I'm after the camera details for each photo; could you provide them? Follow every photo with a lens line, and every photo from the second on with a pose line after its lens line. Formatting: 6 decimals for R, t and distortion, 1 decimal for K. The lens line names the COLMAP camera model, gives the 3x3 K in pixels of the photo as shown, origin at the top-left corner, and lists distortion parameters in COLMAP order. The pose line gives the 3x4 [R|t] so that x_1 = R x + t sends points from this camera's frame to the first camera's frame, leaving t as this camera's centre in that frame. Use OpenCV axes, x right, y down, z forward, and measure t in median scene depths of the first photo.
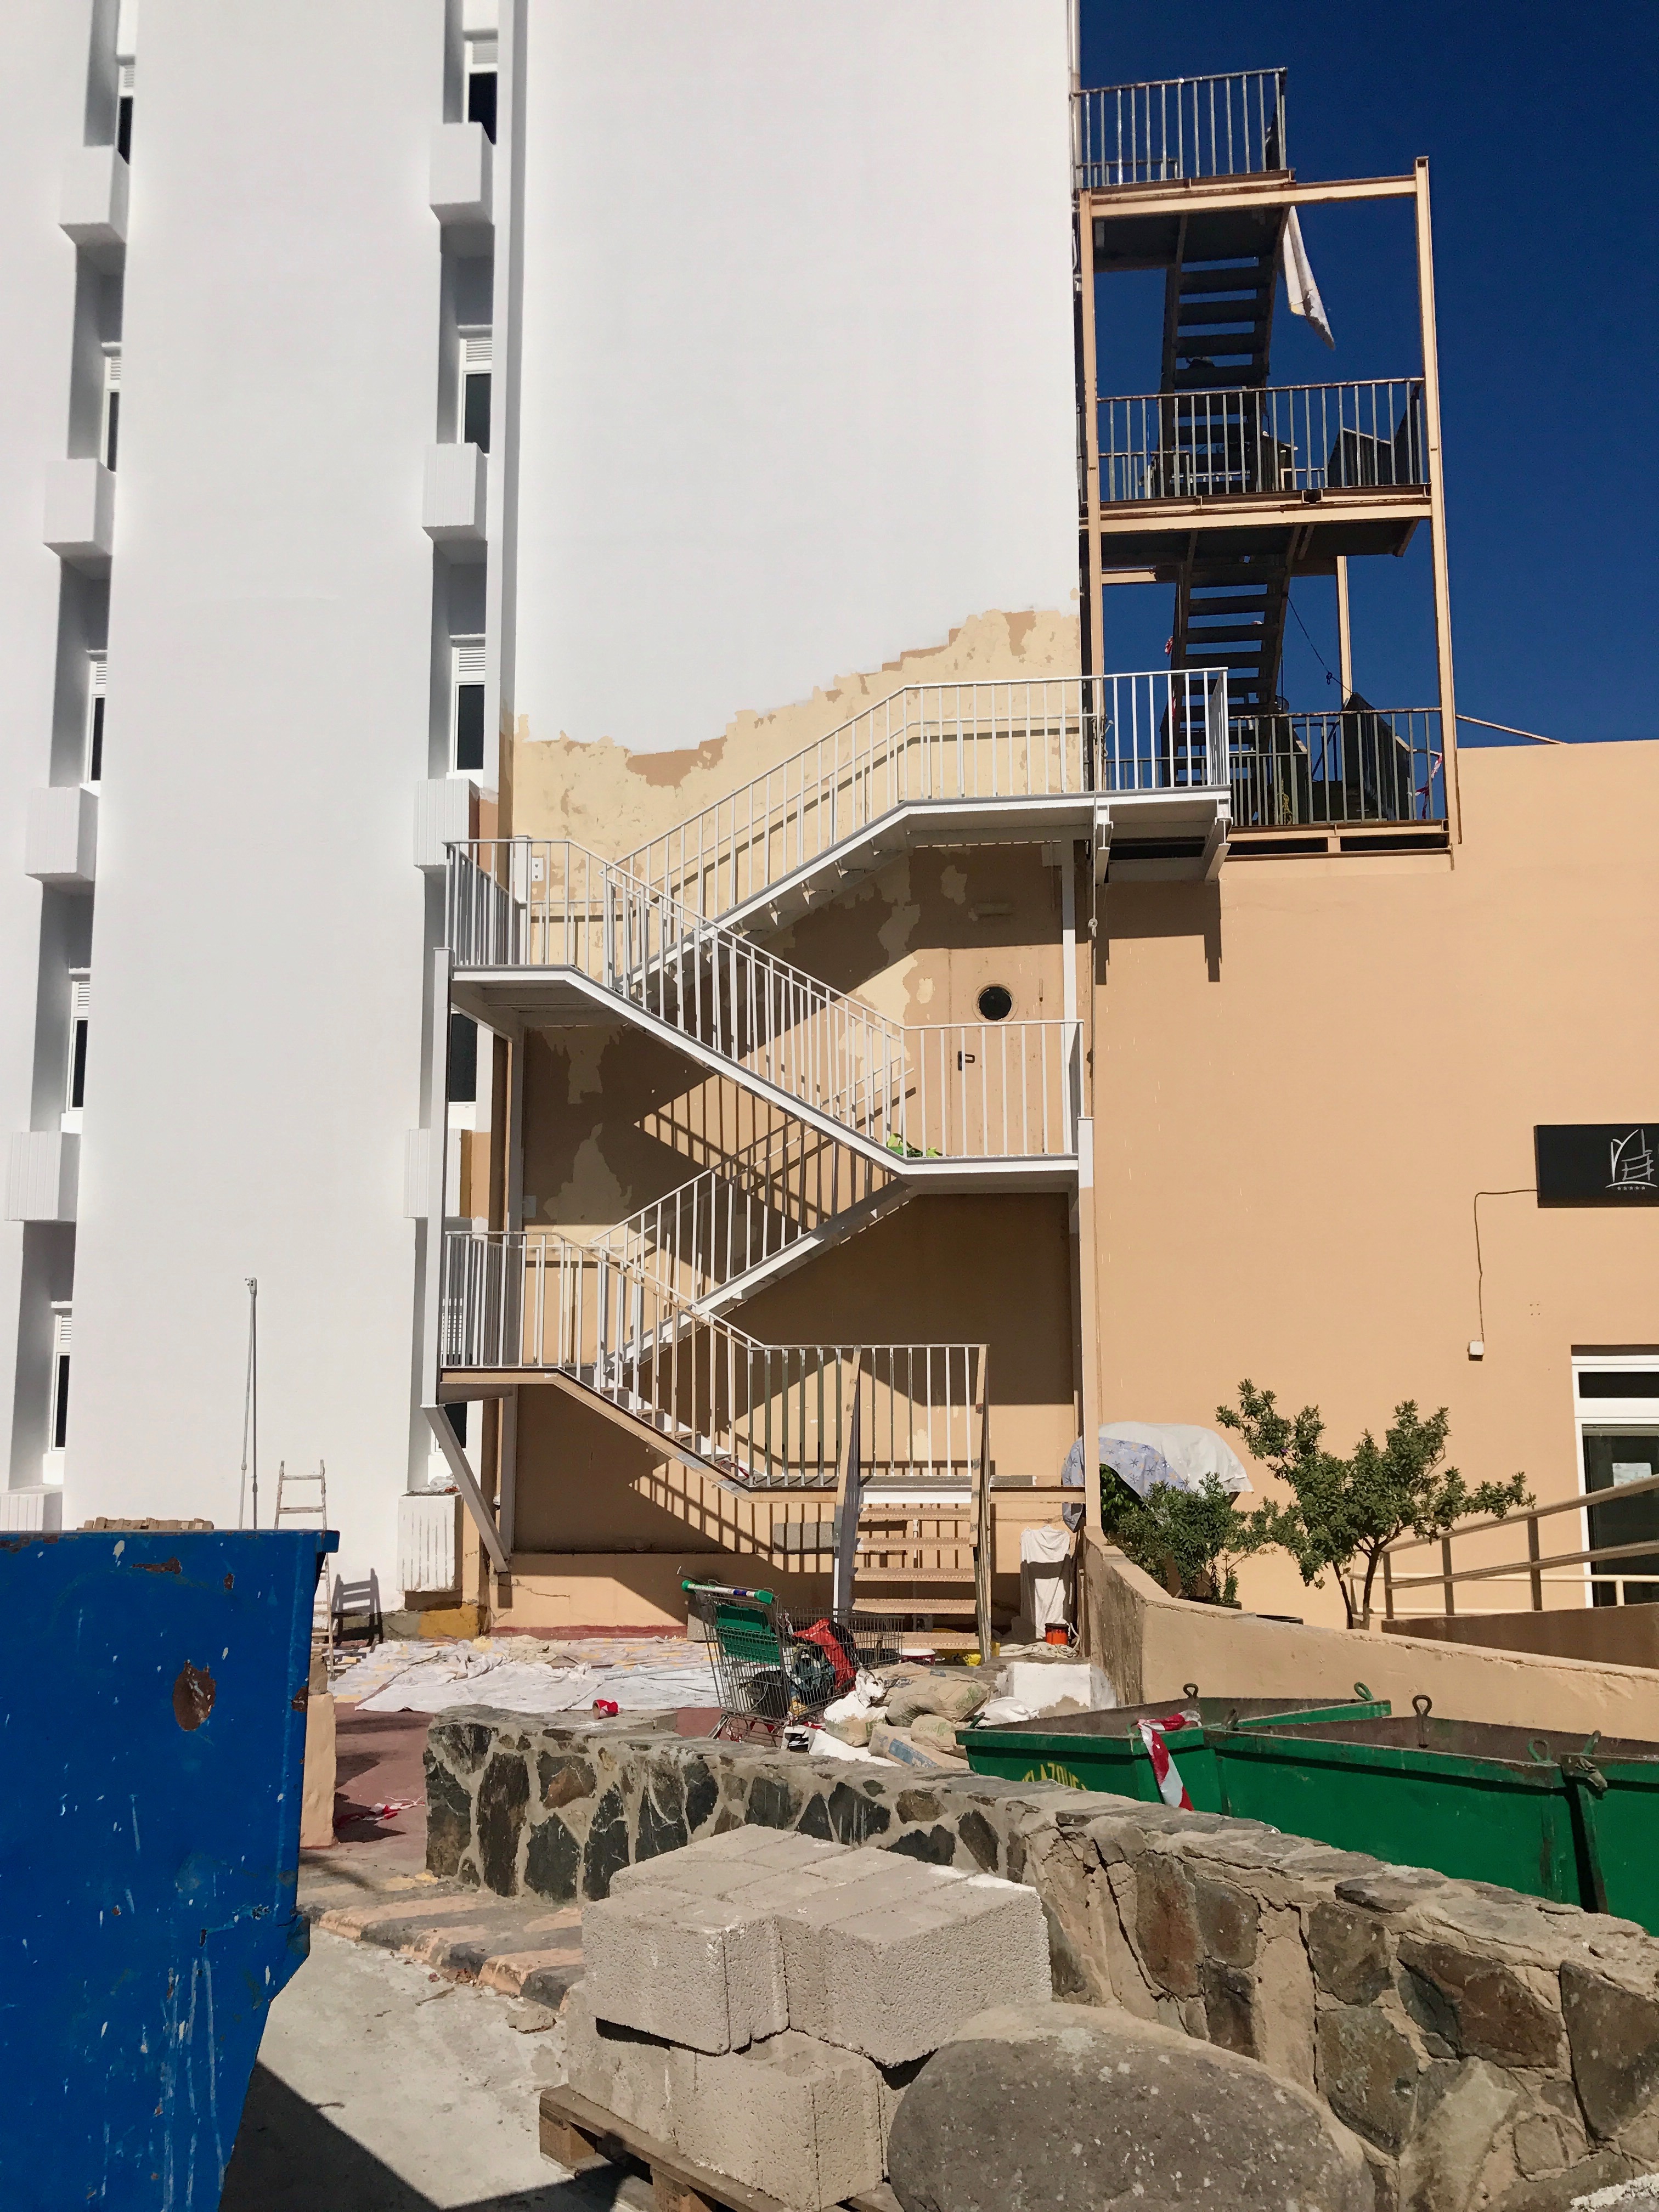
lens RADIAL K [[1795.0, 0, 829.5], [0, 1795.0, 1106.0], [0, 0, 1]] dist [0.035118, -0.005538]
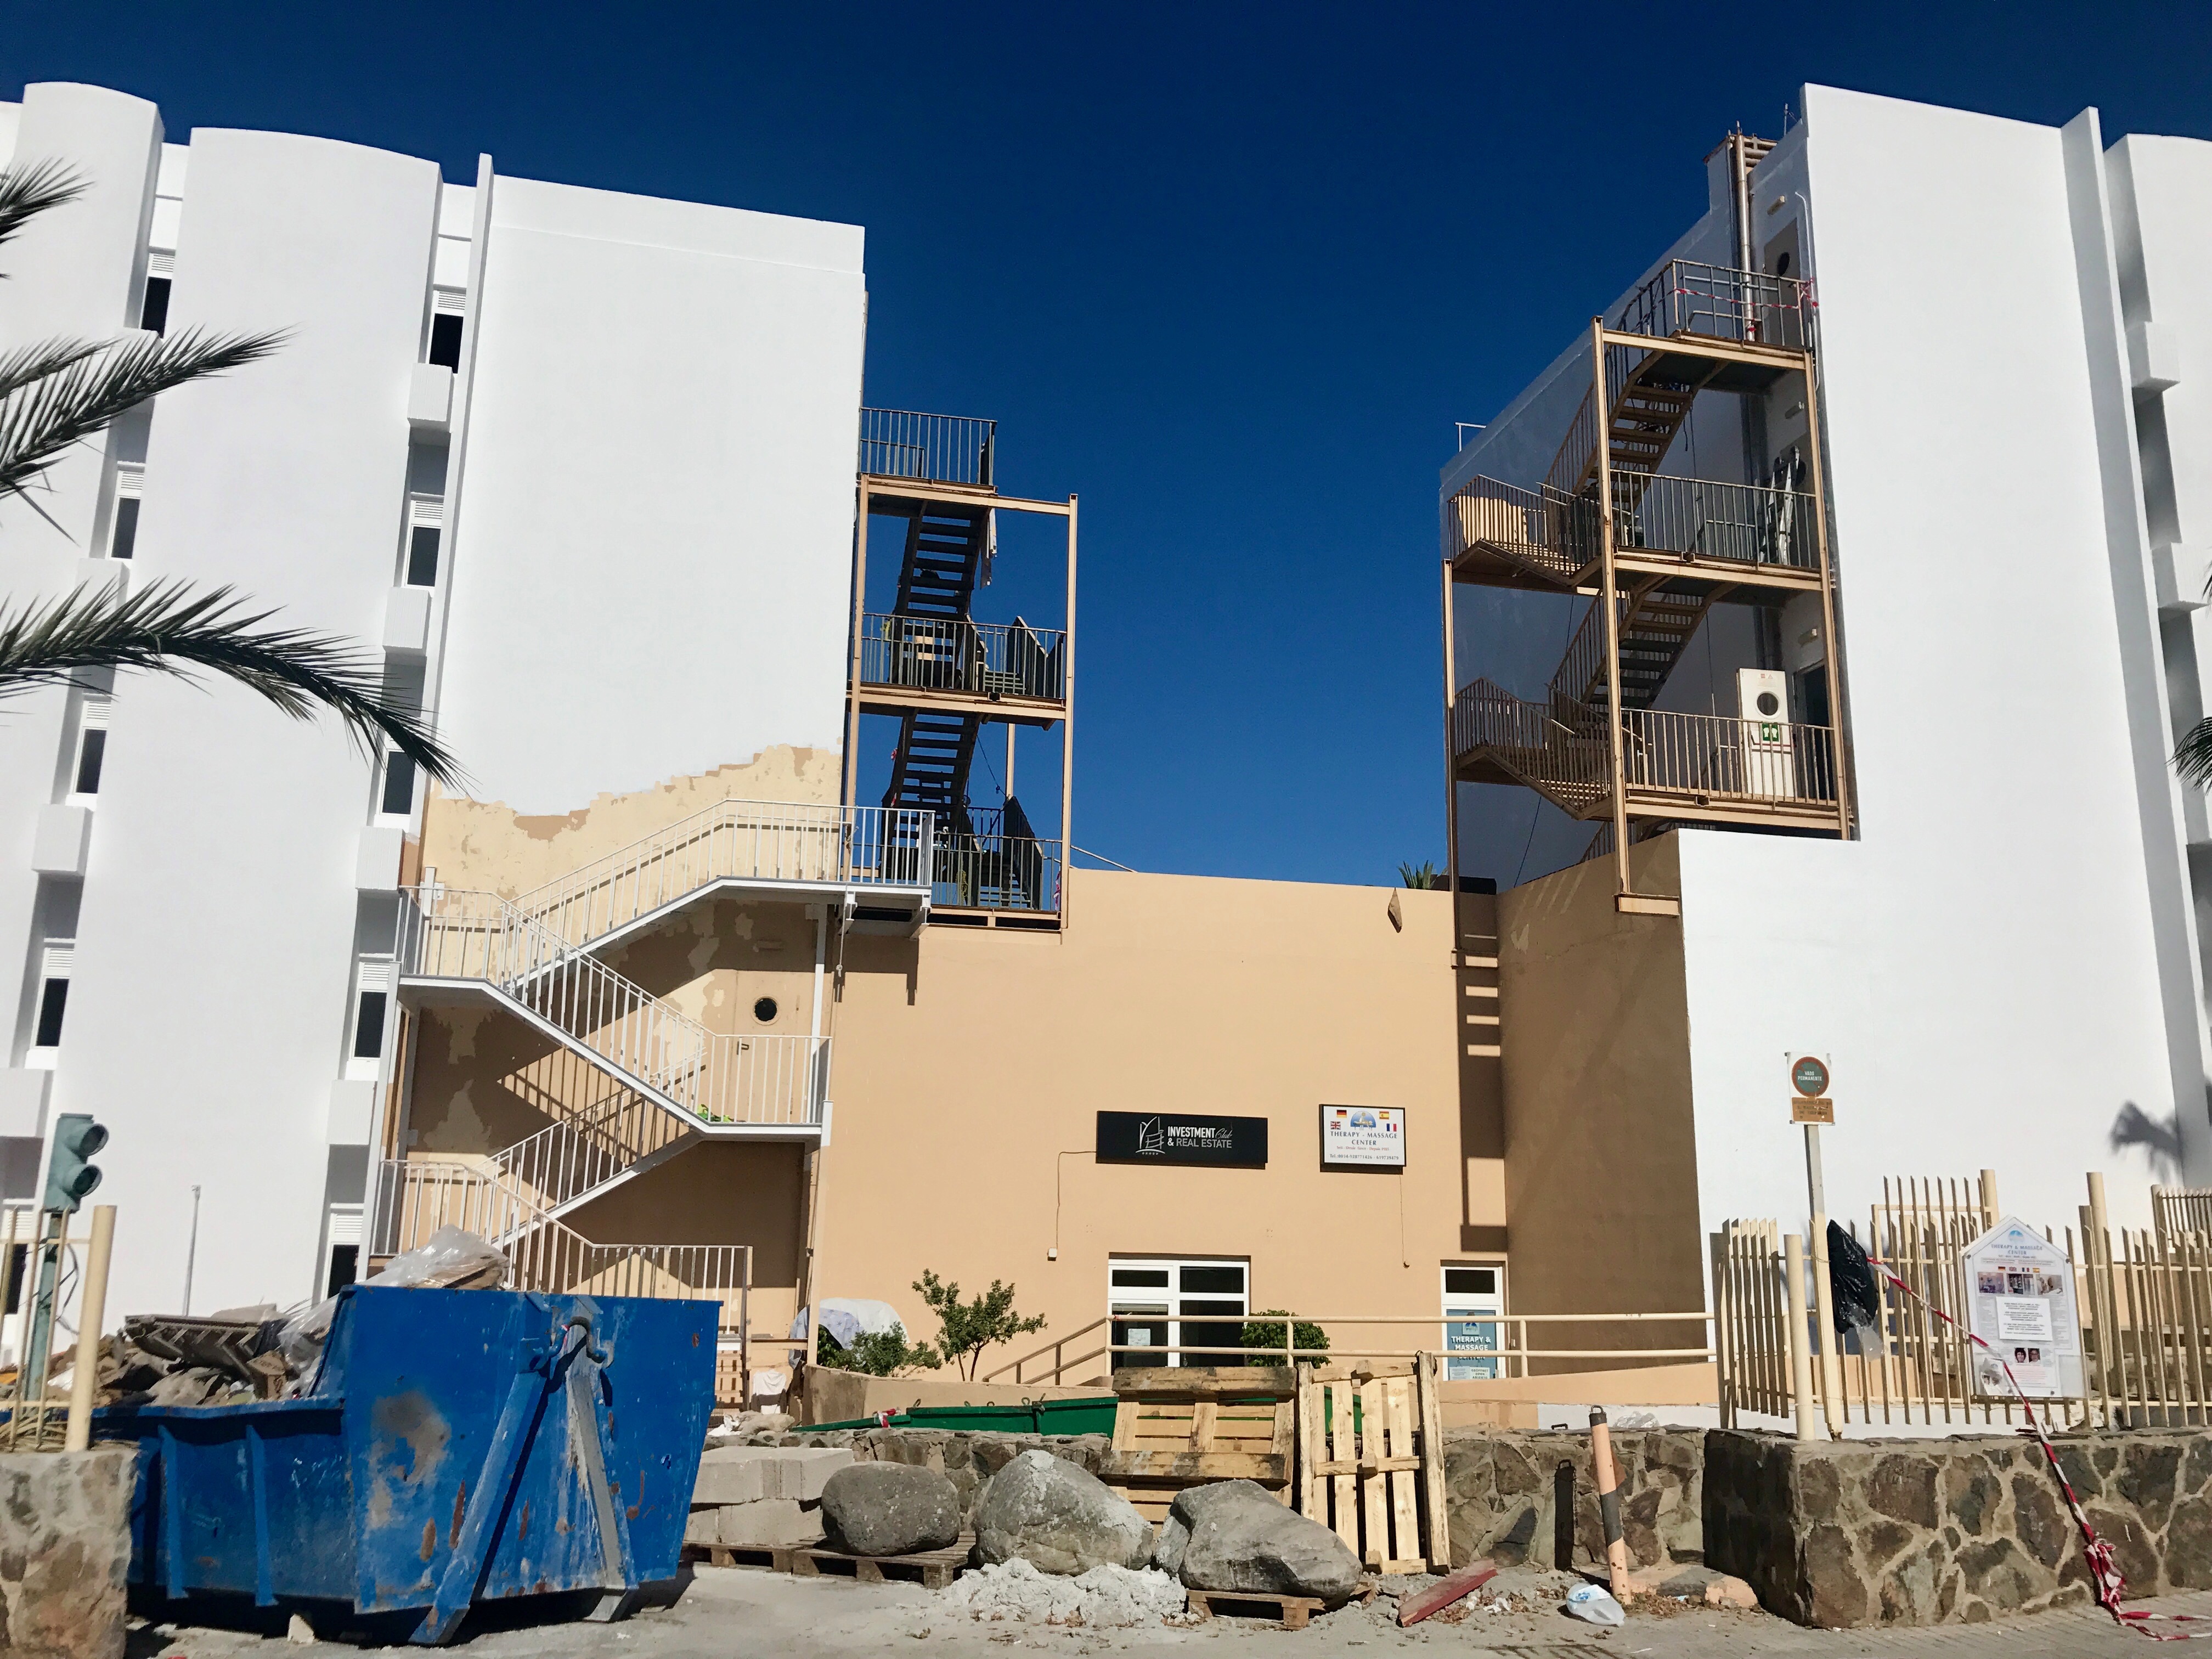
lens RADIAL K [[1800.1, 0, 1117.2], [0, 1800.1, 835.4], [0, 0, 1]] dist [0.069853, -0.076030]
pose [[0.939126, 0.095178, 0.330126, -0.141643], [-0.066369, 0.993021, -0.097490, -0.074604], [-0.337100, 0.069645, 0.938889, -0.510276]]
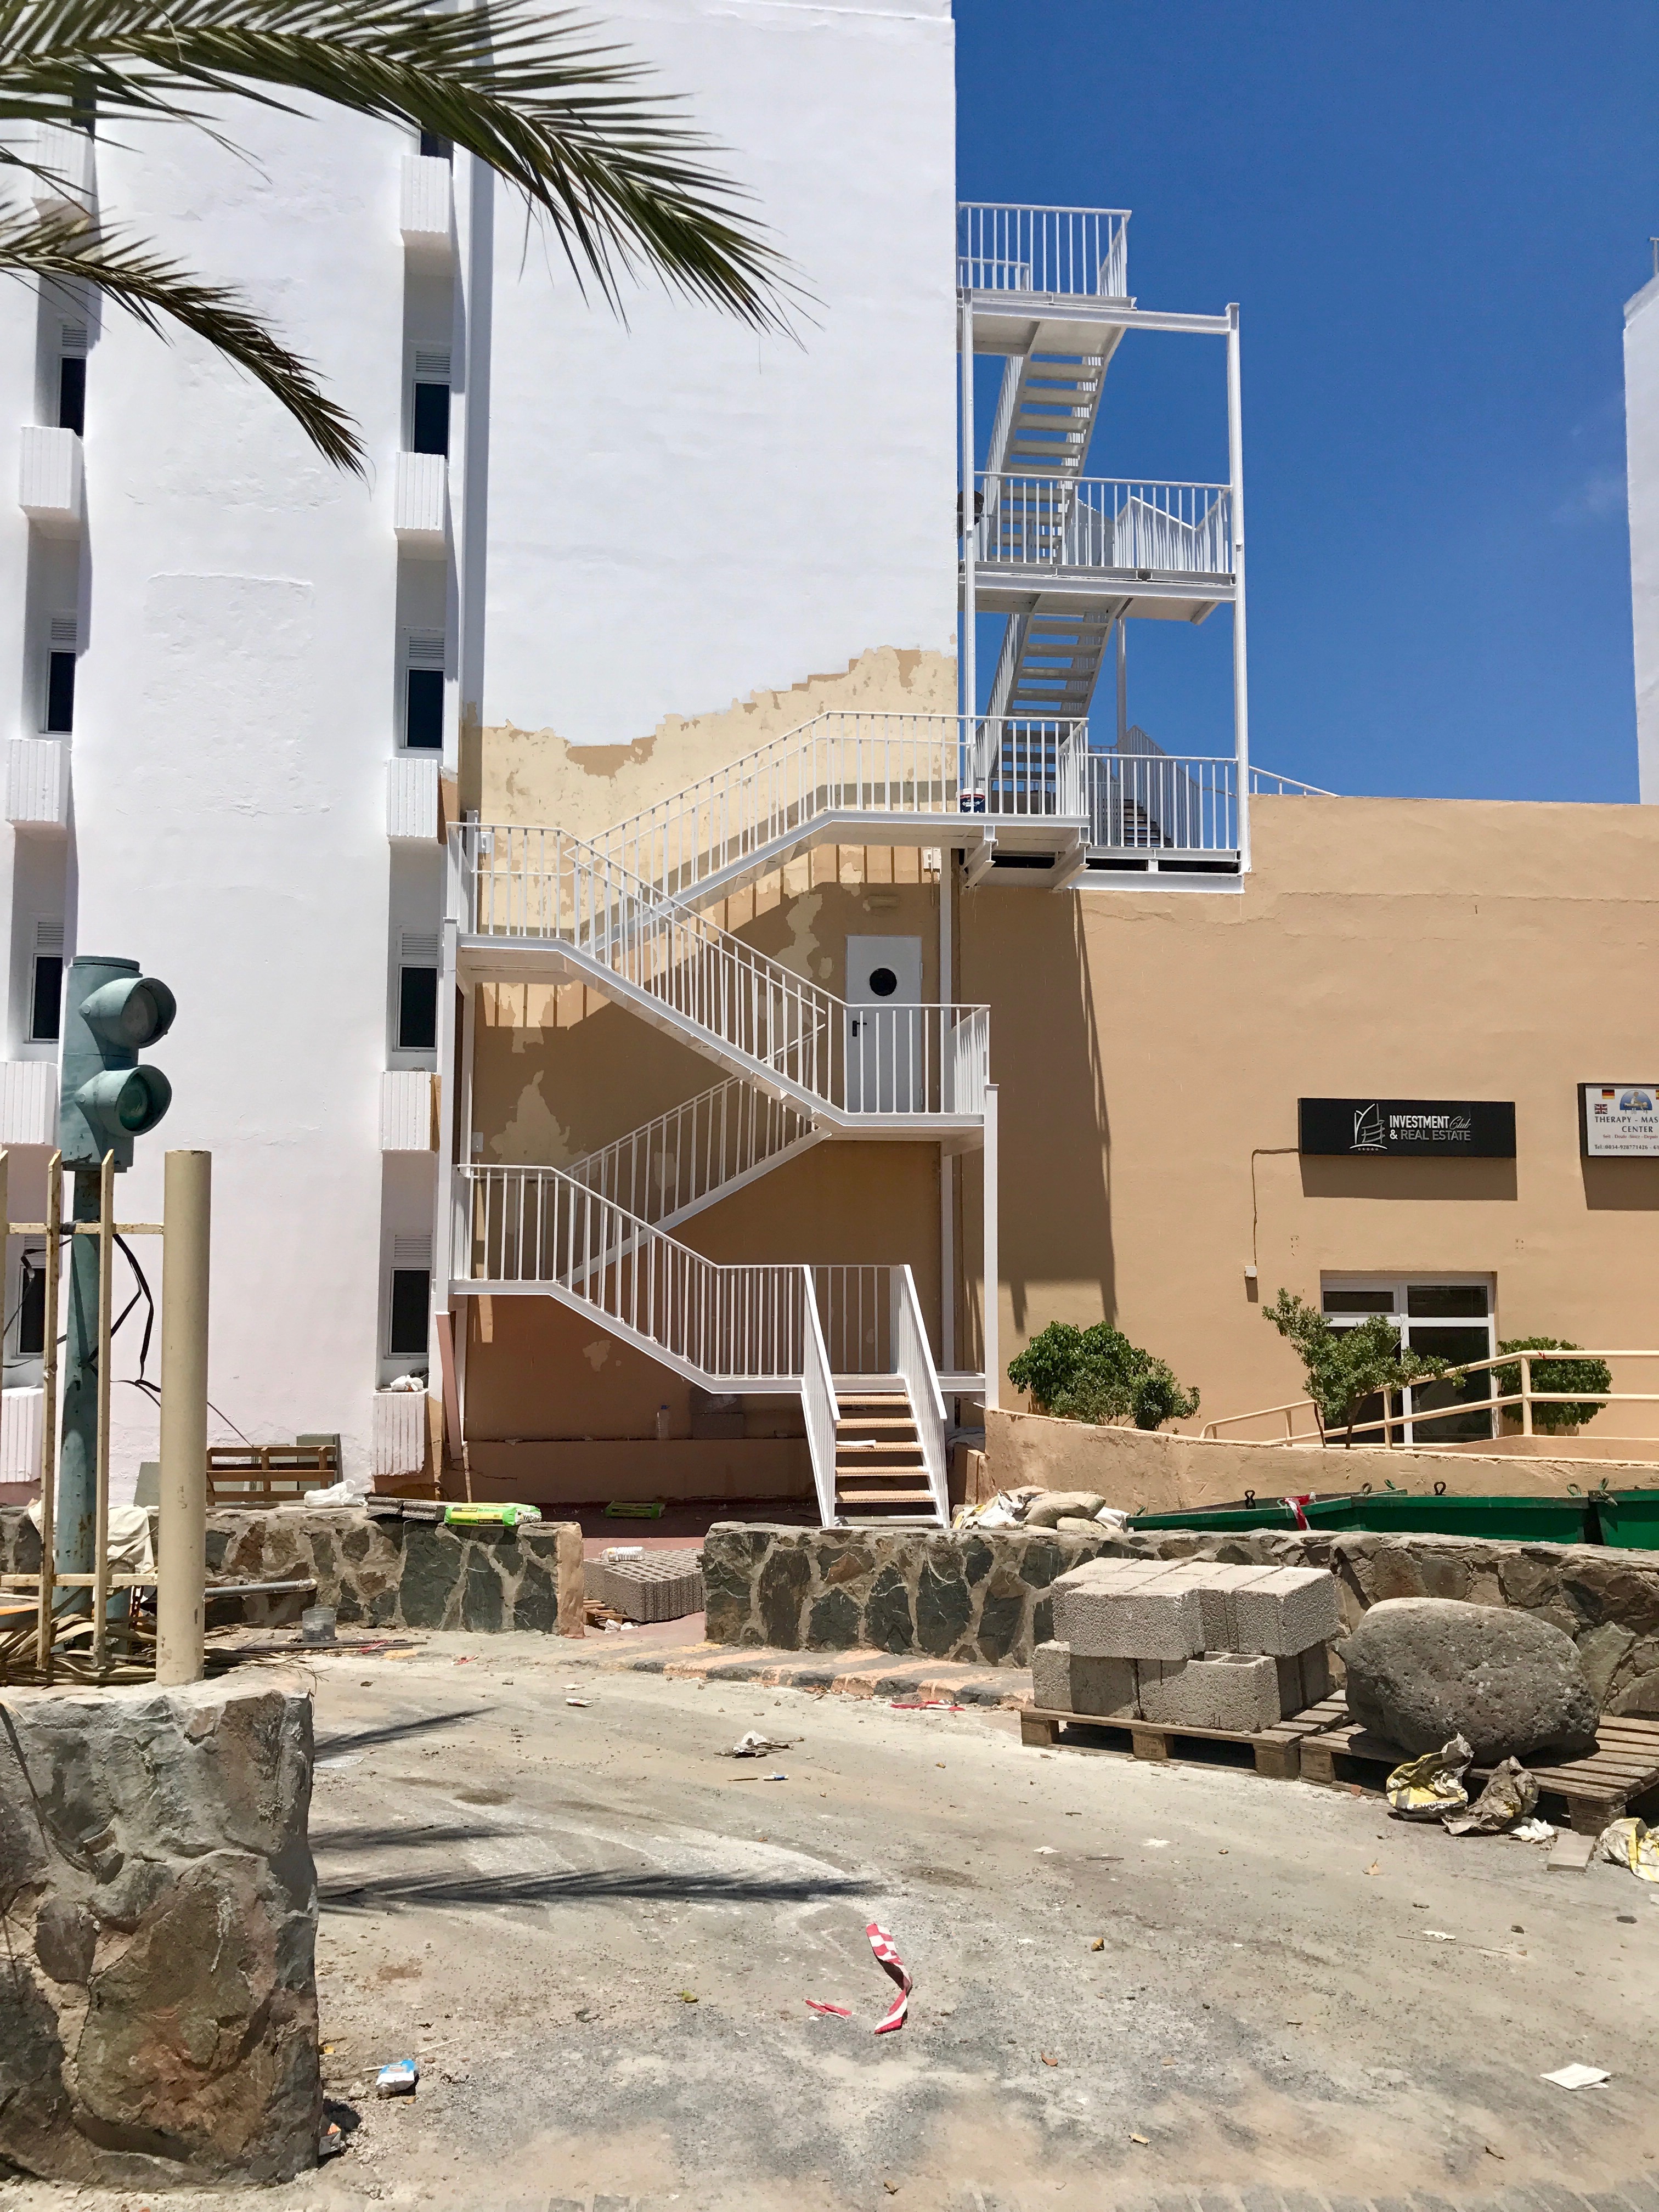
lens RADIAL K [[1800.1, 0, 838.2], [0, 1800.1, 1078.3], [0, 0, 1]] dist [0.069853, -0.076030]
pose [[0.973849, 0.032160, 0.224907, -0.203136], [-0.037820, 0.999066, 0.020903, -0.016612], [-0.224024, -0.028862, 0.974156, -0.159186]]
